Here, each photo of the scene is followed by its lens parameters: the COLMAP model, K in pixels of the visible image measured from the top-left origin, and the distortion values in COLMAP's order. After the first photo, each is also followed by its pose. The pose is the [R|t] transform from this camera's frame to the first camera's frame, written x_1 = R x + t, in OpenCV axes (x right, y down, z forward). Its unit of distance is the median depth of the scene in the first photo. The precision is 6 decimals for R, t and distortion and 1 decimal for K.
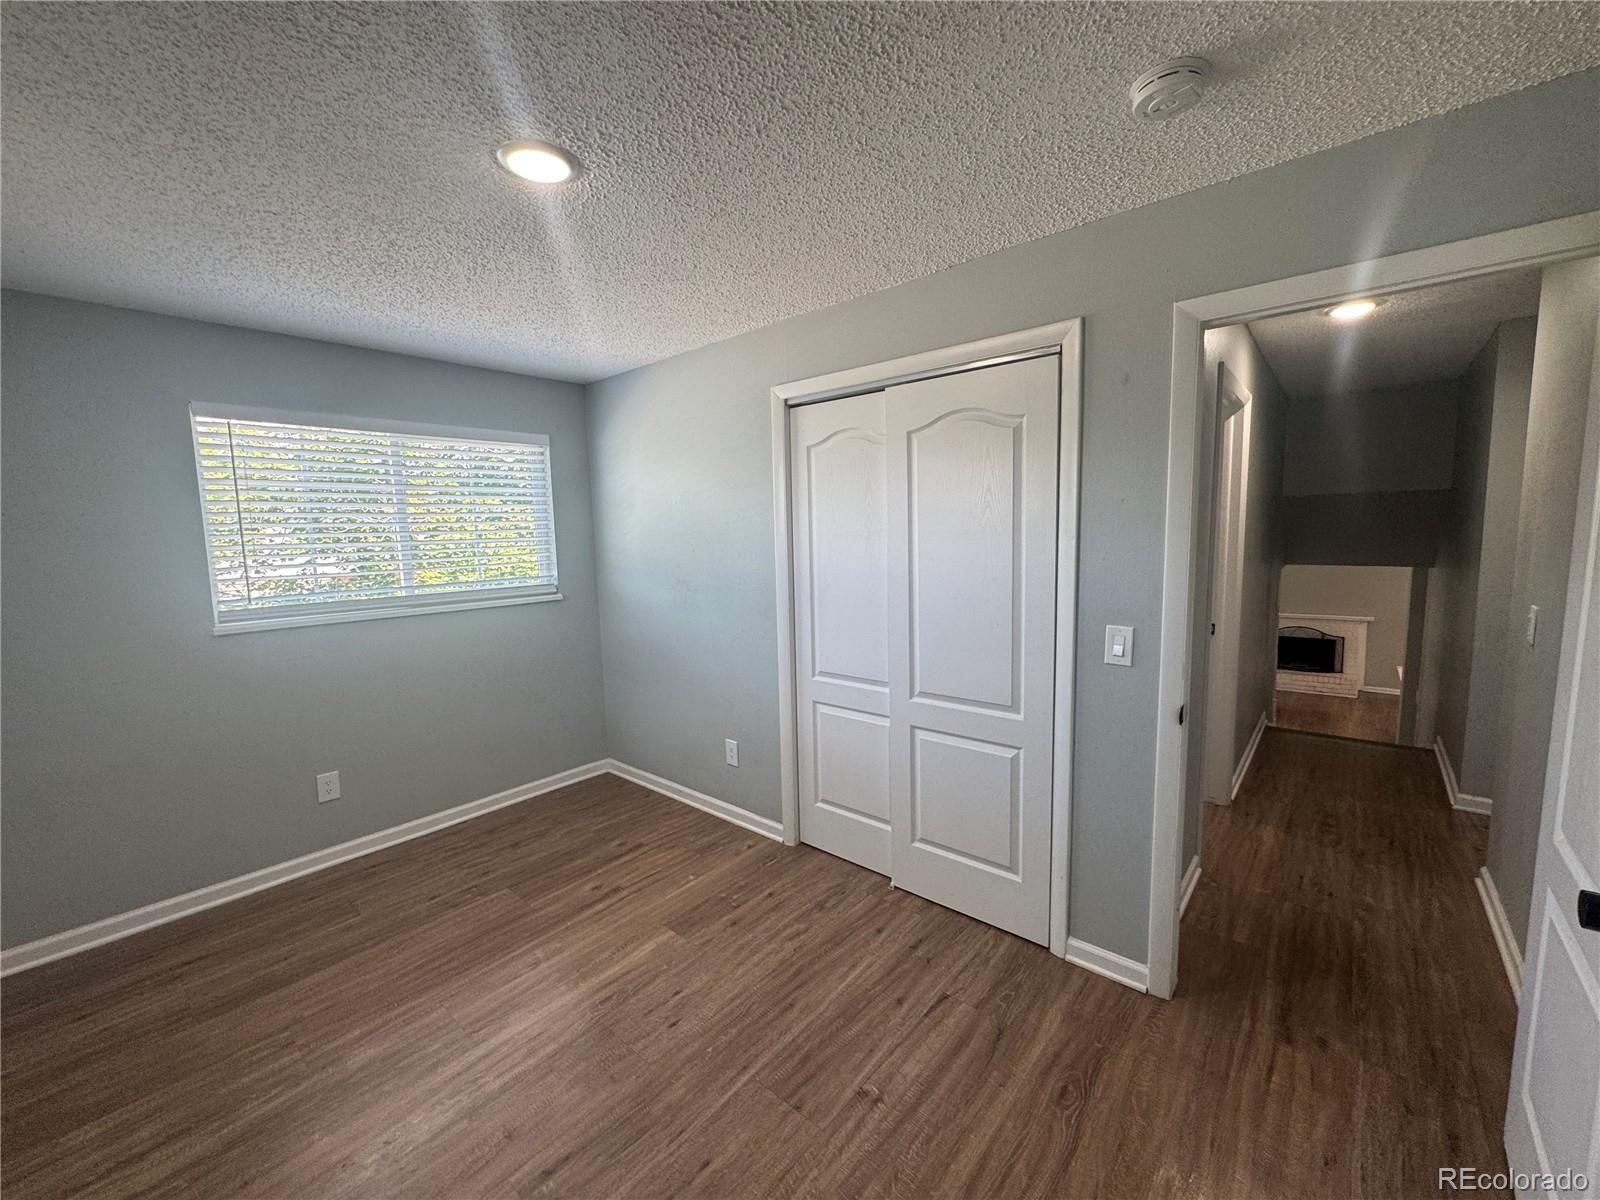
lens RADIAL K [[635.8, 0, 799.6], [0, 635.8, 600.2], [0, 0, 1]] dist [-0.002689, 0.000227]
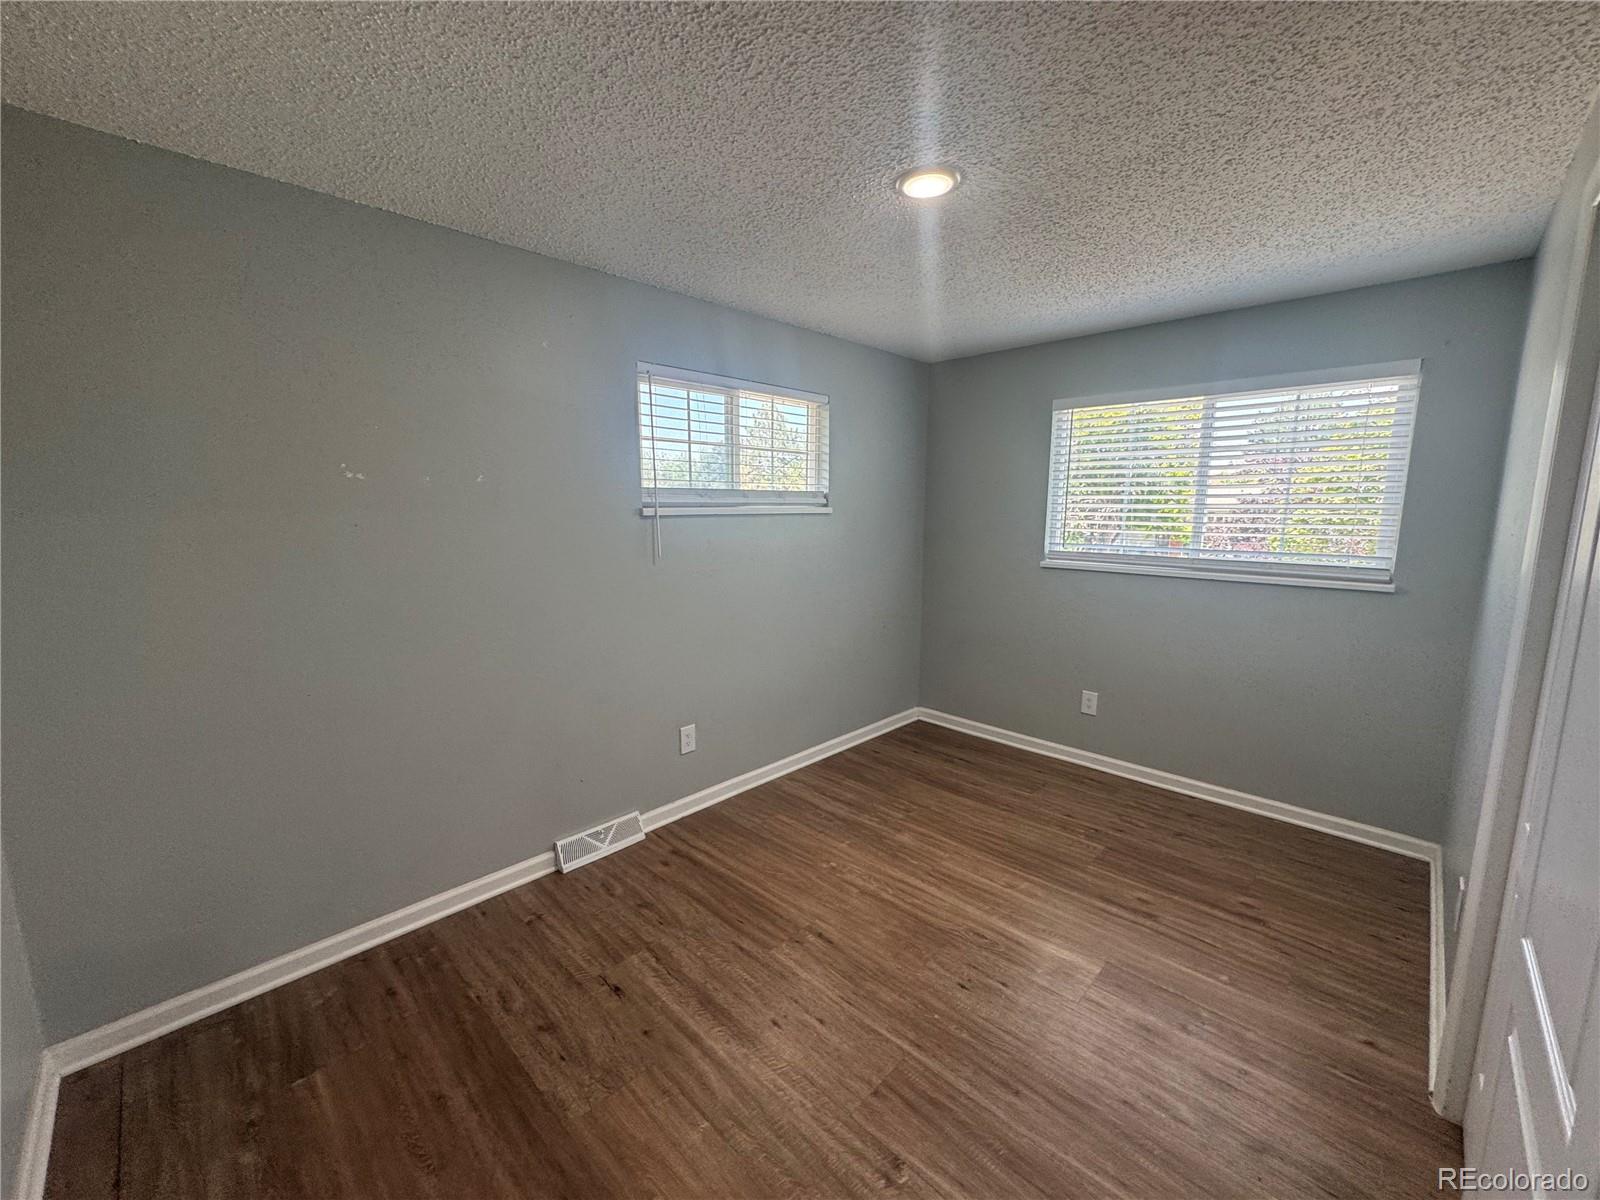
lens RADIAL K [[635.8, 0, 799.6], [0, 635.8, 600.2], [0, 0, 1]] dist [-0.002689, 0.000227]
pose [[-0.057414, 0.171995, -0.983423, 0.542746], [-0.113254, 0.977567, 0.177583, -0.064952], [0.991906, 0.121572, -0.036647, 0.540589]]
